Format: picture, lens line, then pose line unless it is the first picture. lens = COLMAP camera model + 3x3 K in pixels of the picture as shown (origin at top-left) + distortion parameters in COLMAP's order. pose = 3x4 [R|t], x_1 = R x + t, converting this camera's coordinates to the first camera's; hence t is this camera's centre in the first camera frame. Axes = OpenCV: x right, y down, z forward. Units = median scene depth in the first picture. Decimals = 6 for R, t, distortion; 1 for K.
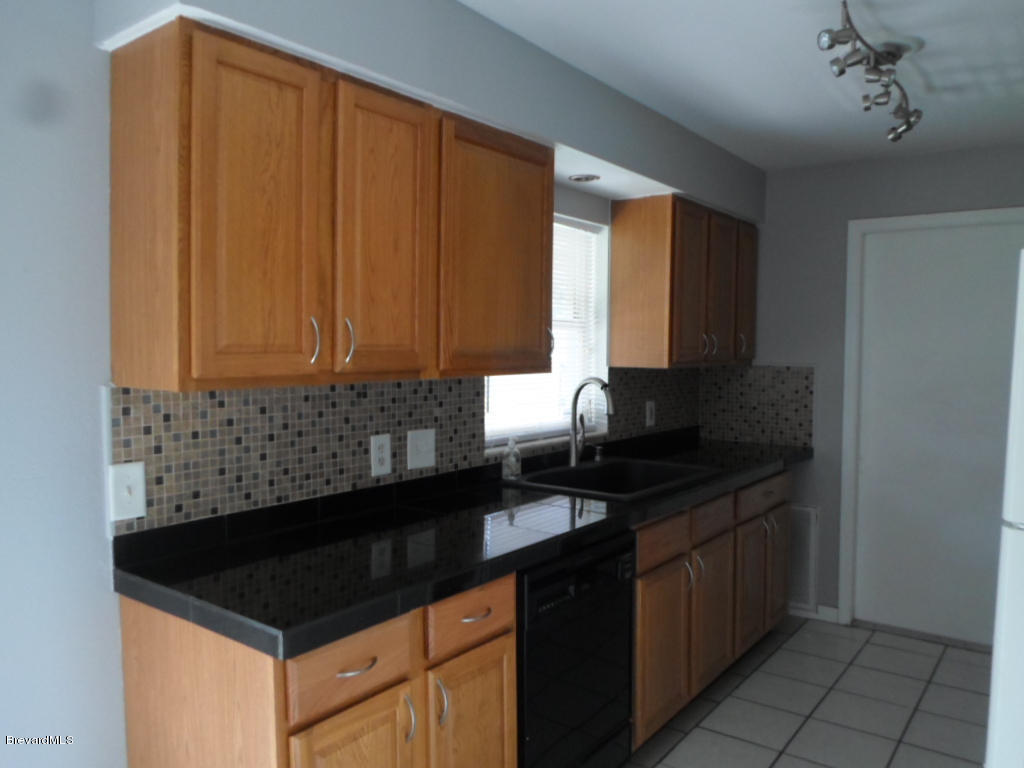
lens RADIAL K [[774.6, 0, 512.0], [0, 774.6, 384.0], [0, 0, 1]] dist [-0.061003, 0.002558]
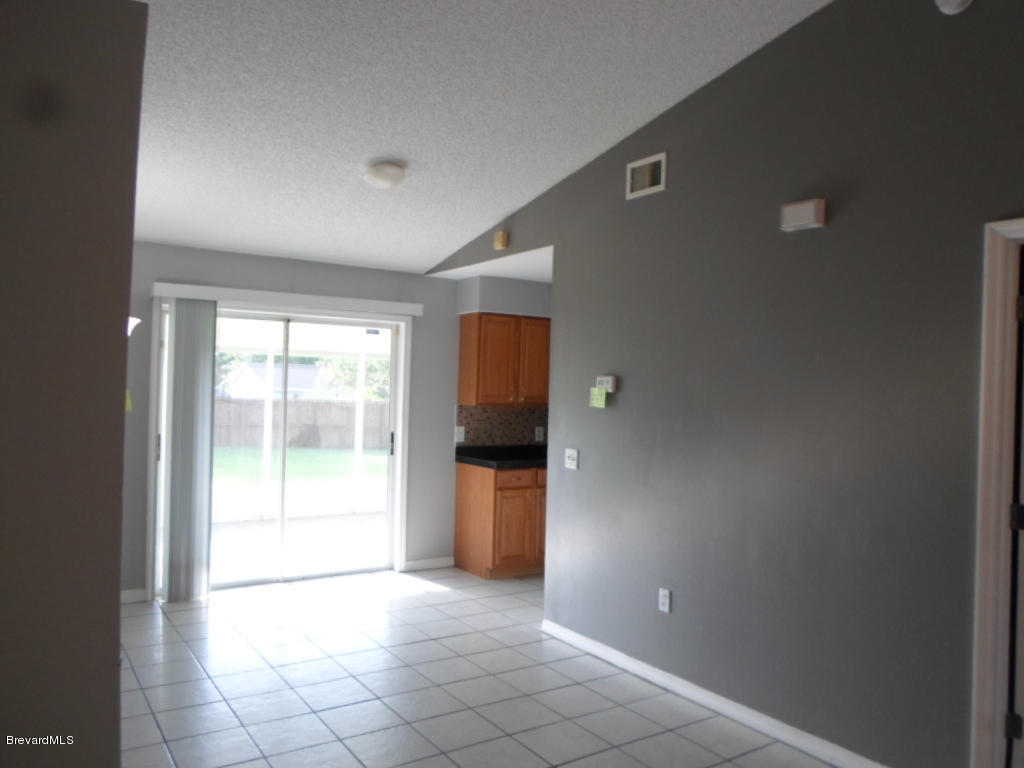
lens RADIAL K [[774.6, 0, 512.0], [0, 774.6, 384.0], [0, 0, 1]] dist [-0.061003, 0.002558]
pose [[0.940724, 0.017364, -0.338729, 0.749215], [-0.039194, 0.997563, -0.057714, 0.083420], [0.336901, 0.067570, 0.939112, -1.847918]]
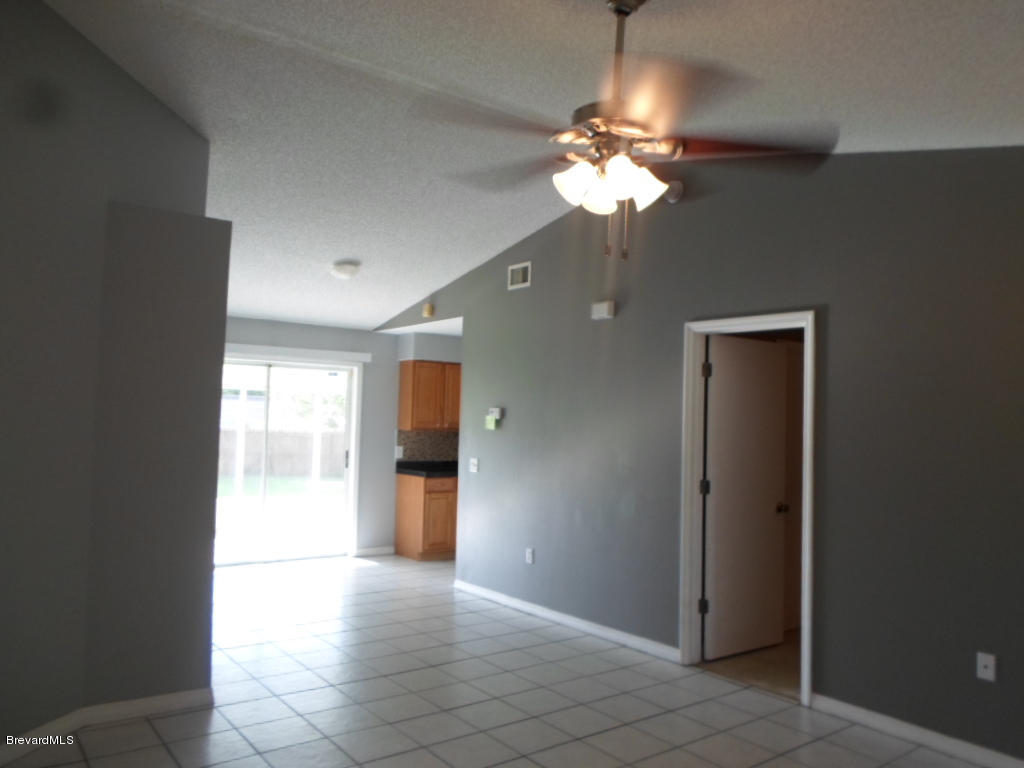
lens RADIAL K [[774.6, 0, 512.0], [0, 774.6, 384.0], [0, 0, 1]] dist [-0.061003, 0.002558]
pose [[0.960062, 0.006530, -0.279710, 1.172601], [-0.036218, 0.994217, -0.101101, 0.141928], [0.277432, 0.107193, 0.954746, -2.673142]]
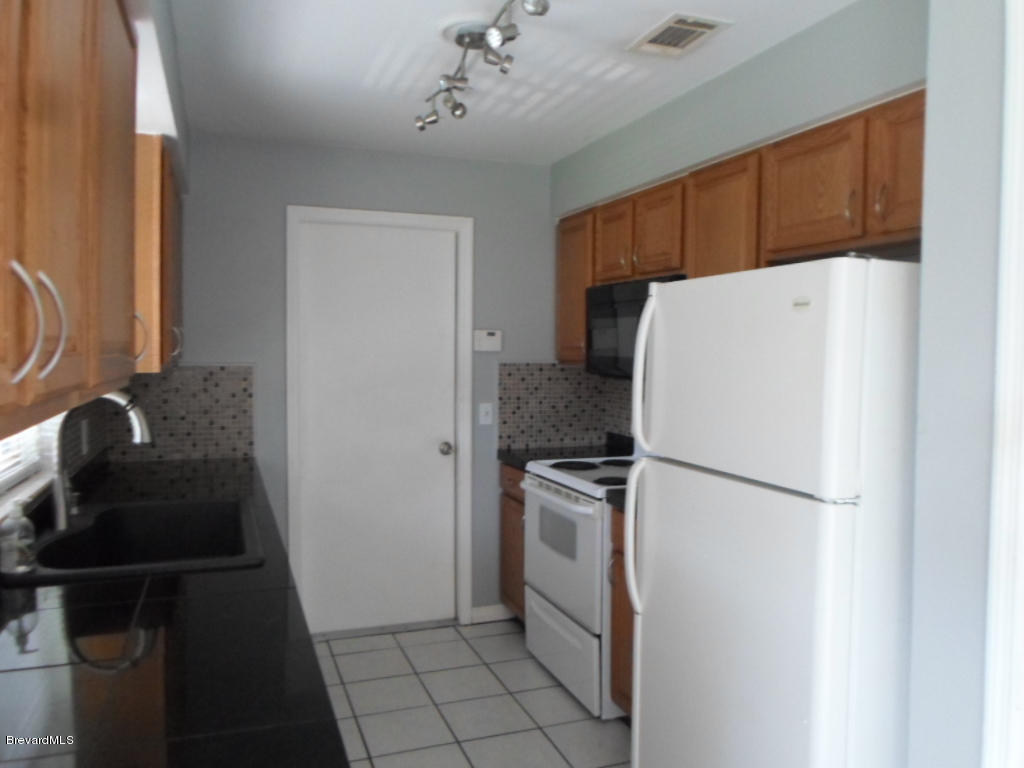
lens RADIAL K [[774.6, 0, 512.0], [0, 774.6, 384.0], [0, 0, 1]] dist [-0.061003, 0.002558]
pose [[0.533910, -0.042168, 0.844489, -0.273525], [0.036640, 0.998971, 0.026718, -0.020366], [-0.844747, 0.016677, 0.534906, 0.386880]]
